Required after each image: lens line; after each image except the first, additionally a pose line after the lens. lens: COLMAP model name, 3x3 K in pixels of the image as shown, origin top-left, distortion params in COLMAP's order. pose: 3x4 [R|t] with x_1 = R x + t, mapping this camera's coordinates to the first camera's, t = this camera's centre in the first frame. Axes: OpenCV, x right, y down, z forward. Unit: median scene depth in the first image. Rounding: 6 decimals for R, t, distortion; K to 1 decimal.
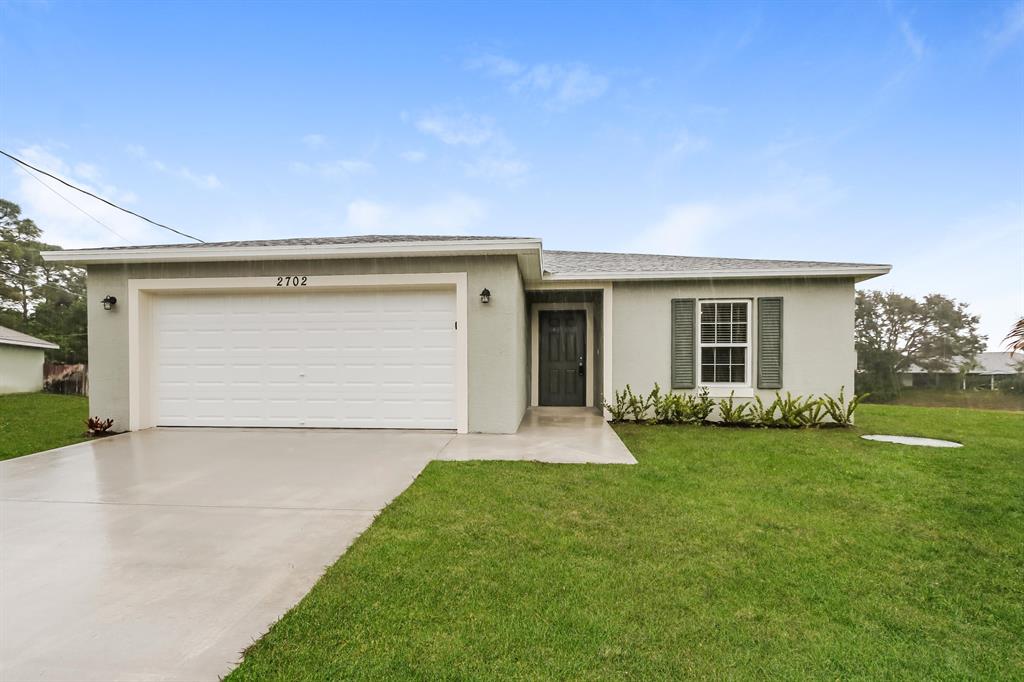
lens RADIAL K [[513.9, 0, 513.8], [0, 513.9, 374.3], [0, 0, 1]] dist [-0.034845, 0.000335]
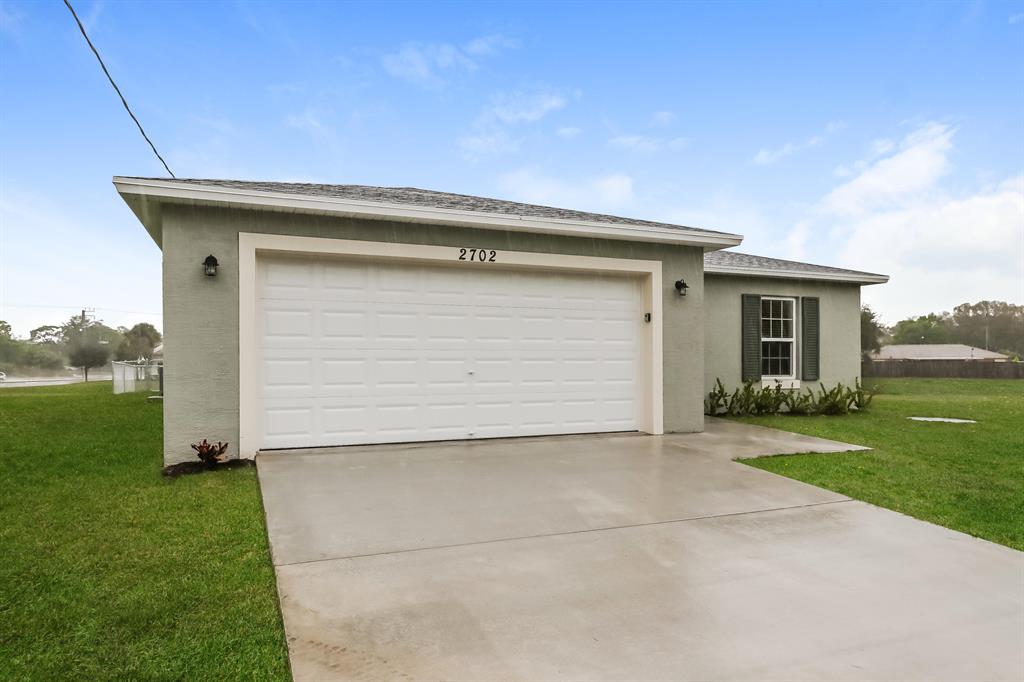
lens RADIAL K [[664.3, 0, 512.0], [0, 664.3, 341.0], [0, 0, 1]] dist [-0.098077, 0.000064]
pose [[0.886023, 0.012292, 0.463478, -0.729775], [0.004844, 0.999348, -0.035765, -0.009224], [-0.463616, 0.033934, 0.885386, 0.052018]]
